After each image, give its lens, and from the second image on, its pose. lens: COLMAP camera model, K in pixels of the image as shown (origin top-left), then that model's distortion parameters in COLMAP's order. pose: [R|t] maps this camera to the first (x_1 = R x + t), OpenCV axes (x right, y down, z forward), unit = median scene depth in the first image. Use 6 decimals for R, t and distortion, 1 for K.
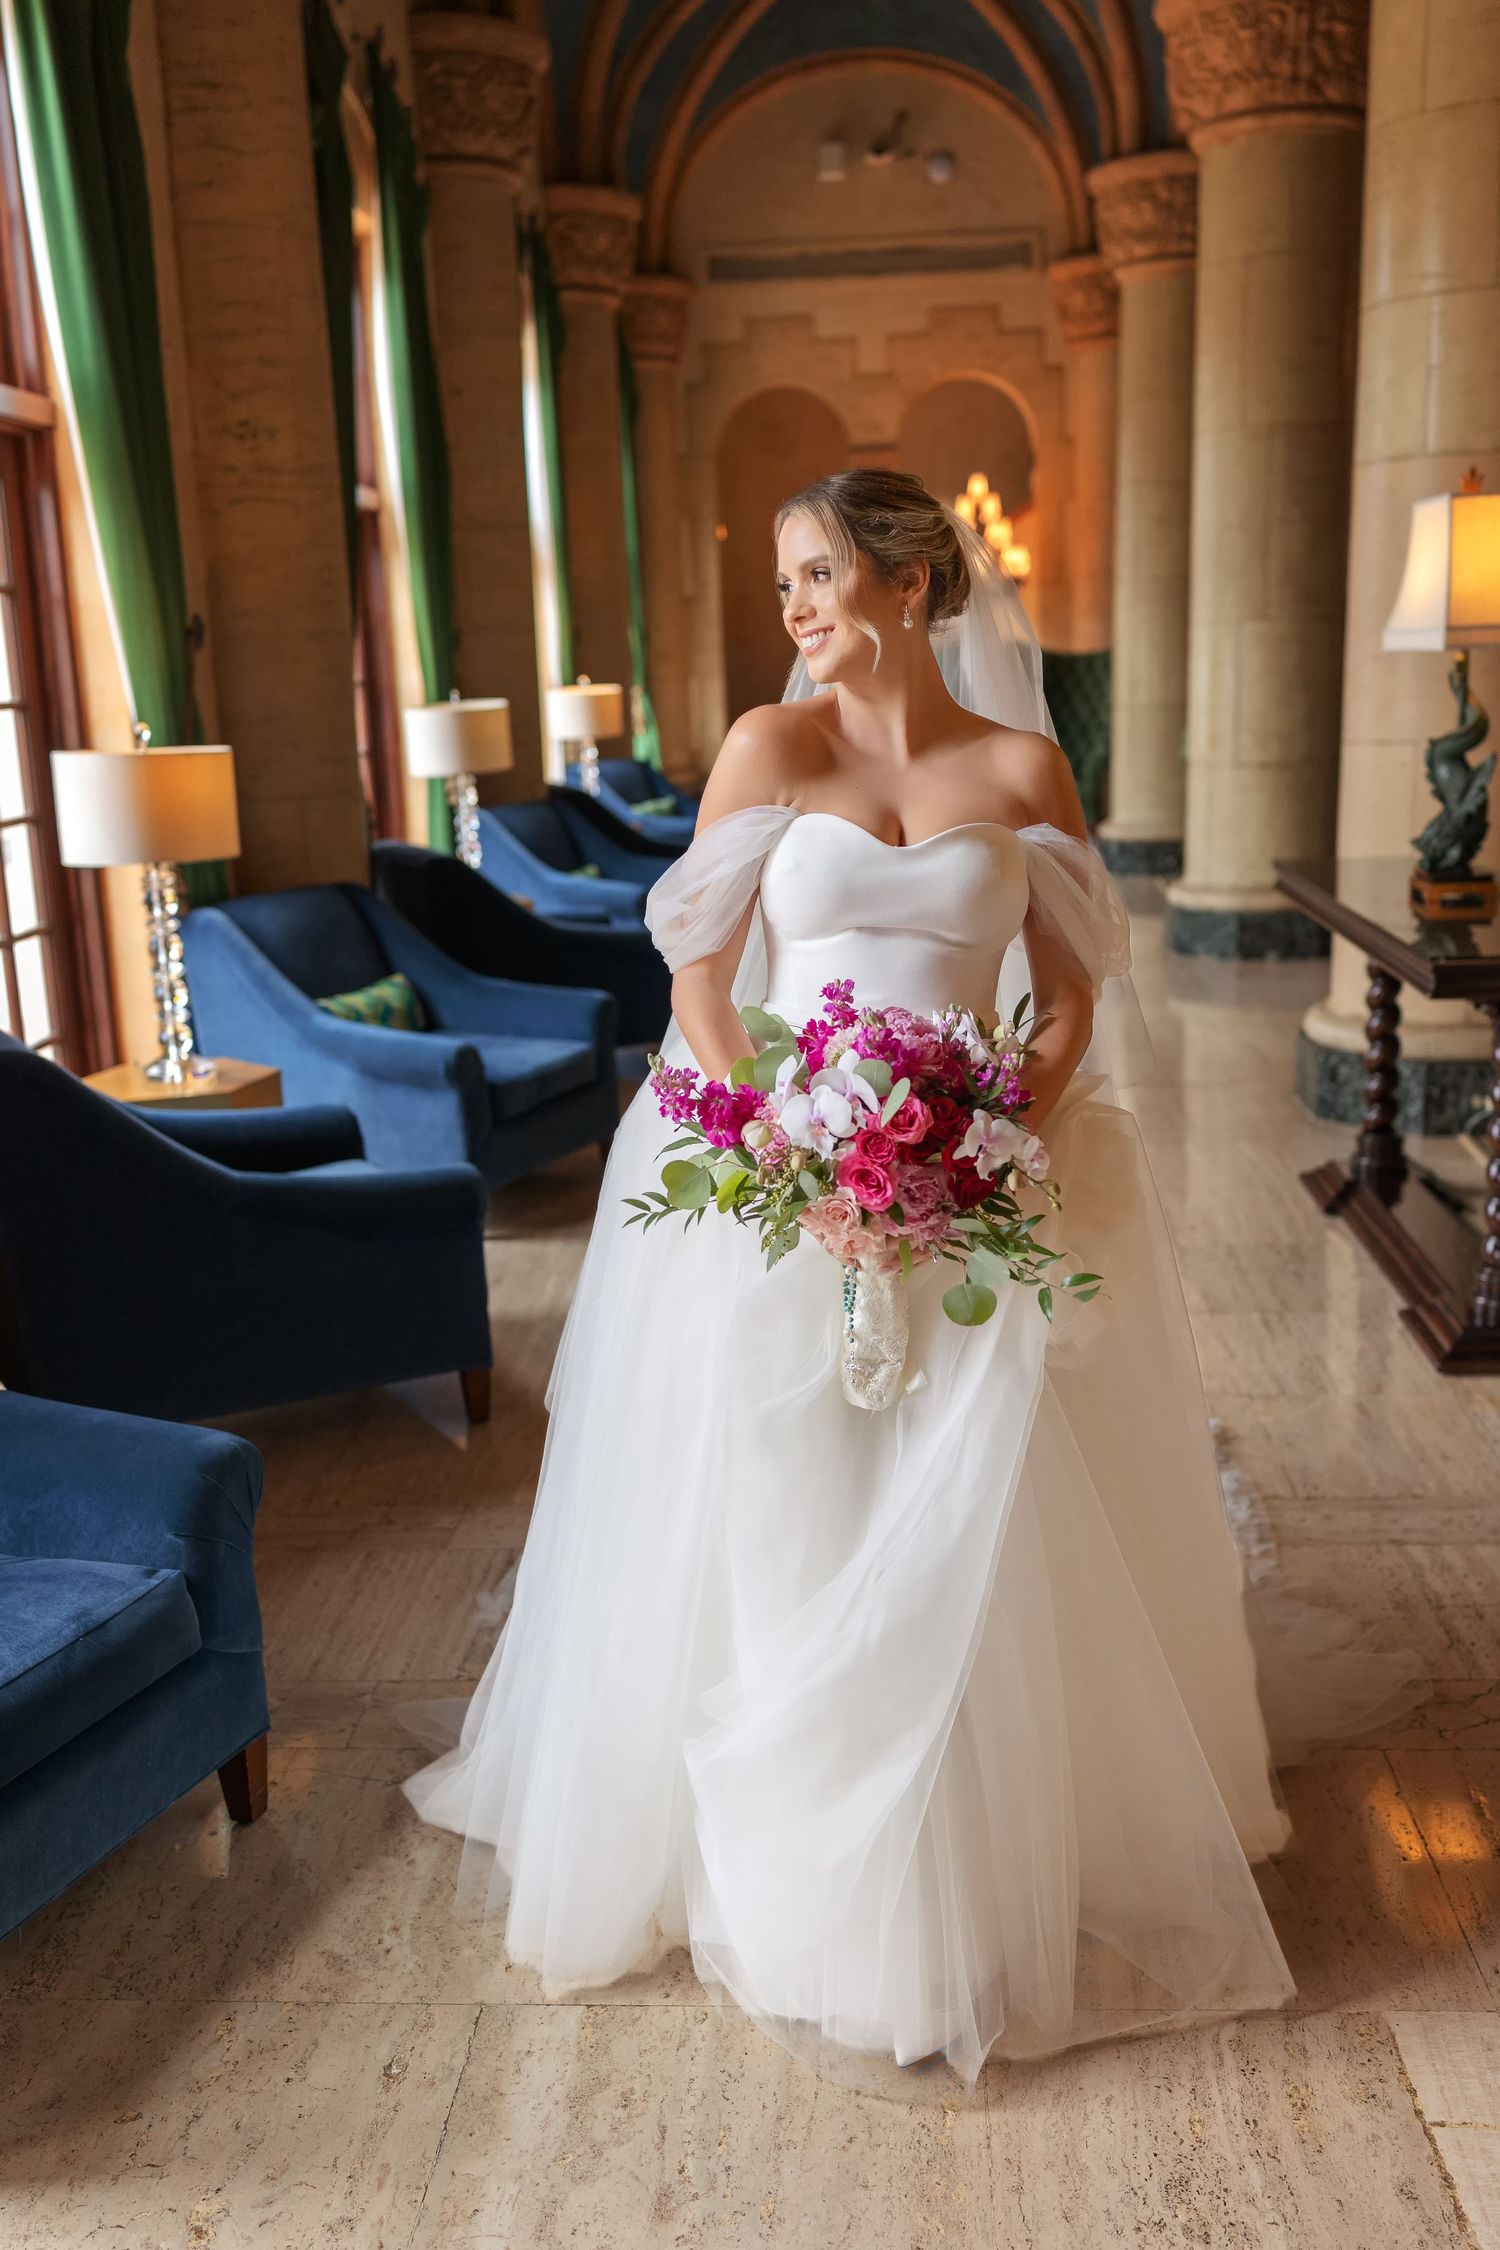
lens RADIAL K [[2216.1, 0, 750.0], [0, 2216.1, 1125.0], [0, 0, 1]] dist [0.004604, -0.012160]
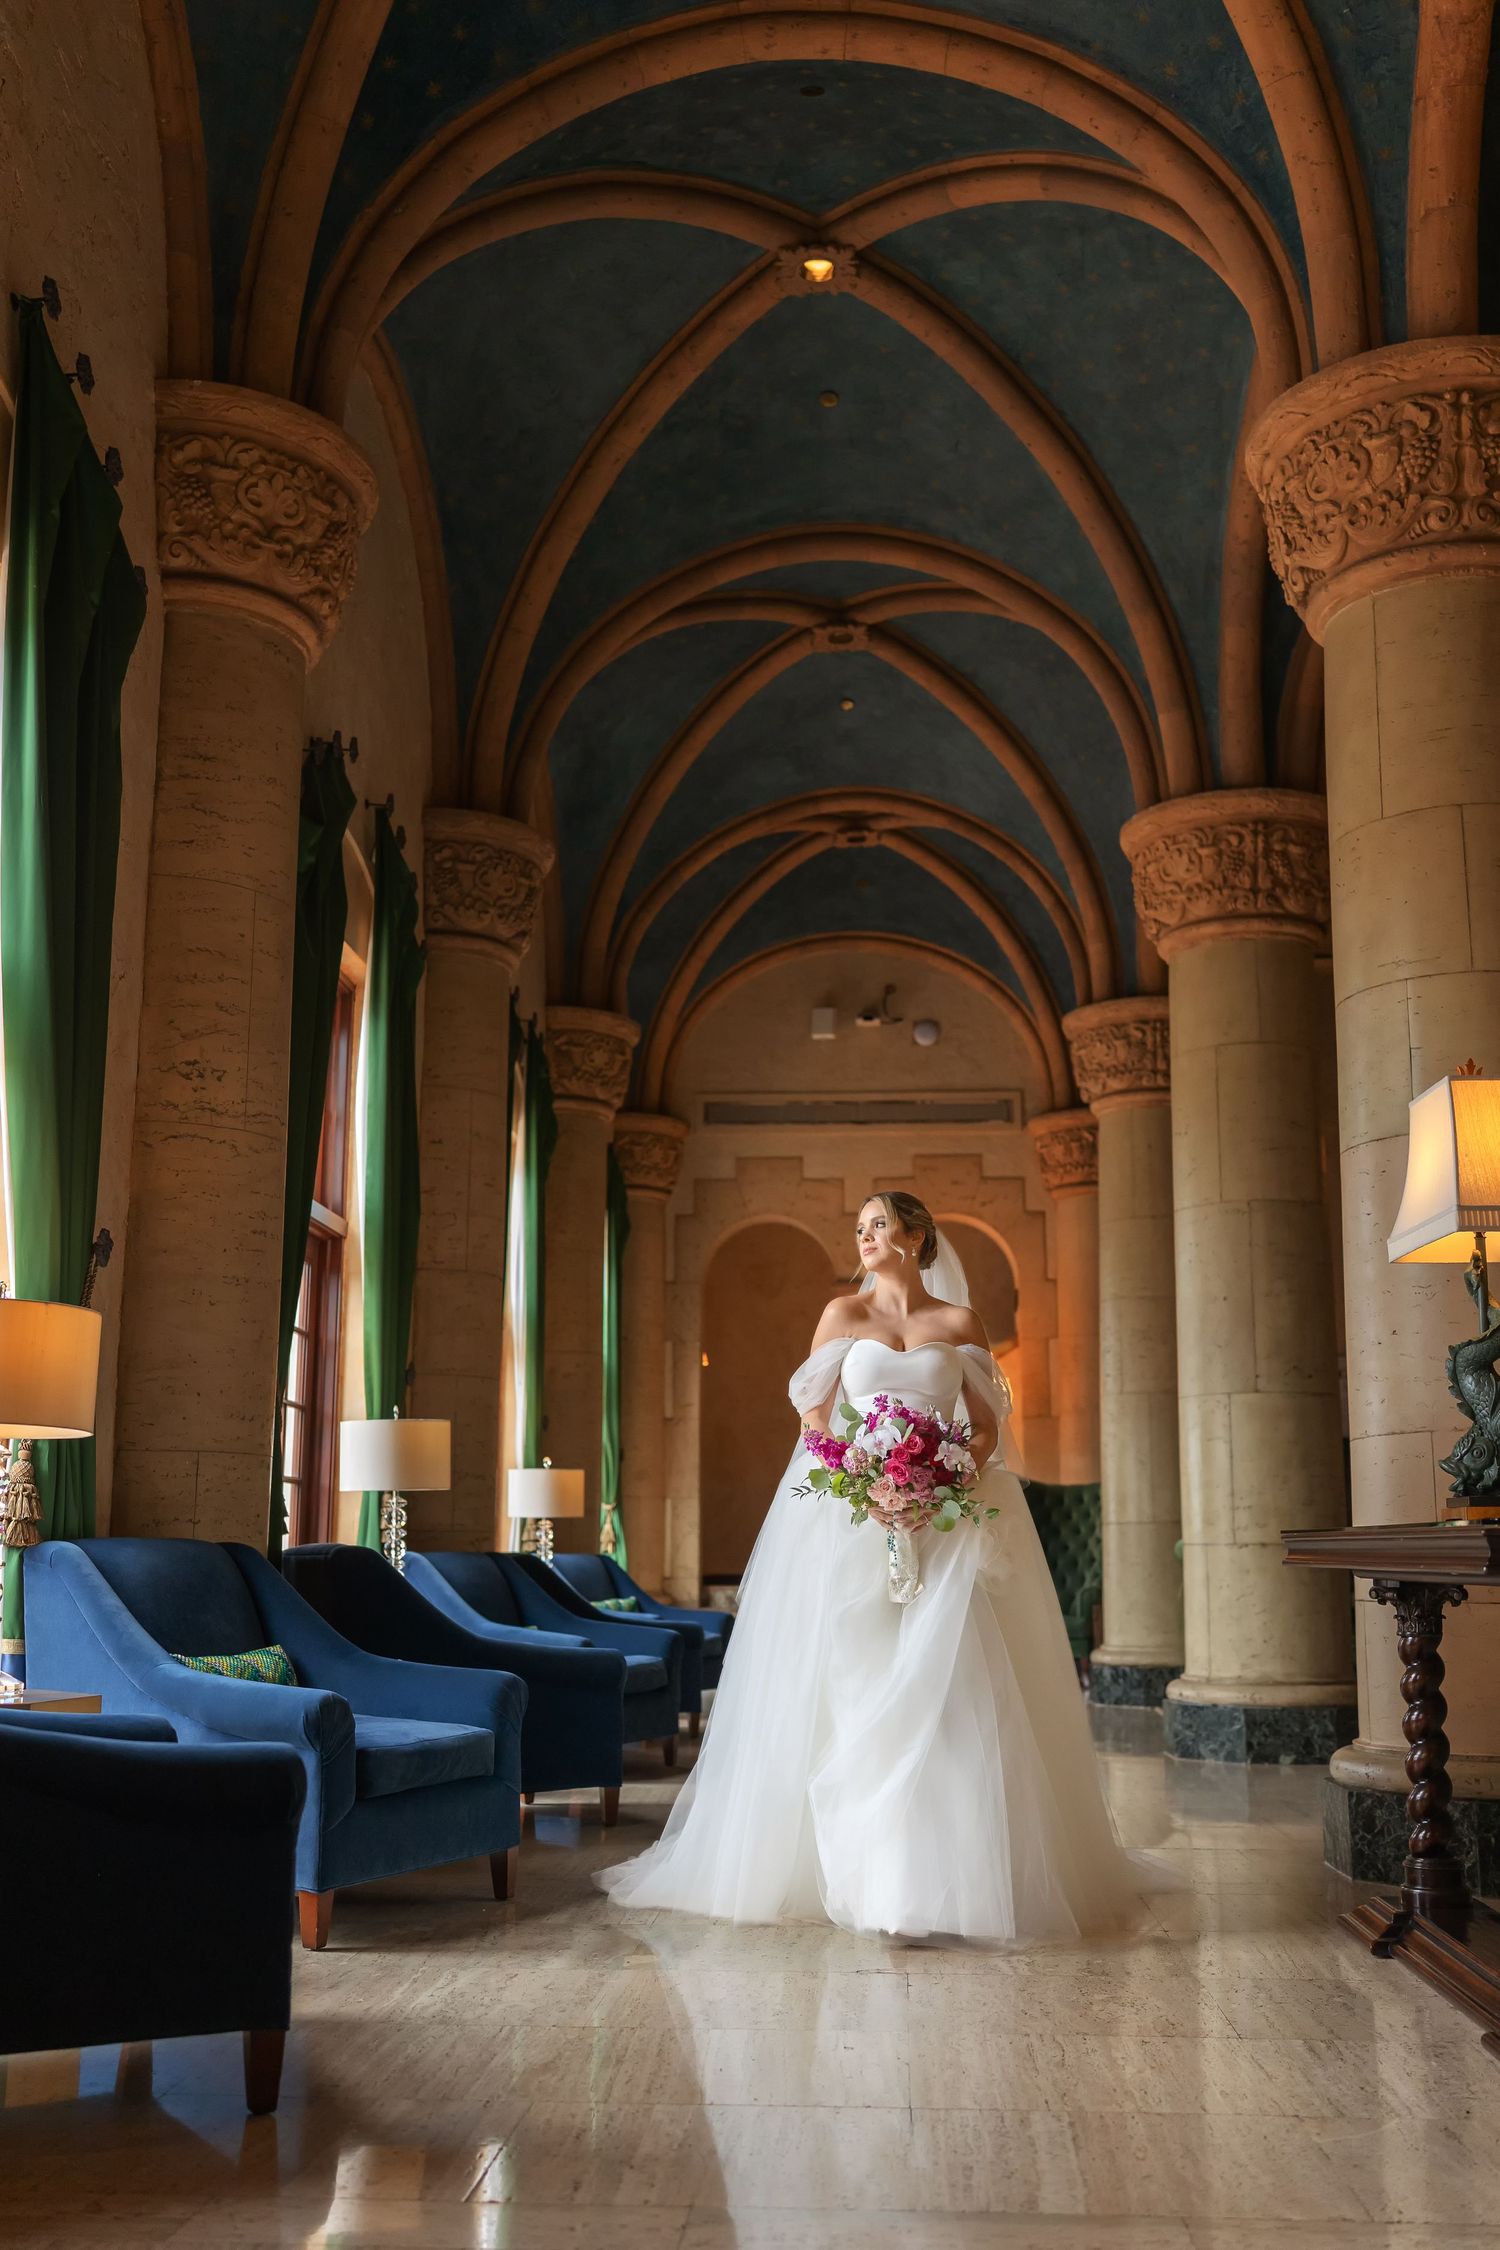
lens RADIAL K [[2176.0, 0, 756.1], [0, 2176.0, 1127.4], [0, 0, 1]] dist [0.015978, 0.000451]
pose [[0.999213, 0.039165, -0.006218, 0.018458], [-0.038178, 0.907692, -0.417896, 0.070596], [-0.010722, 0.417805, 0.908474, 0.102378]]
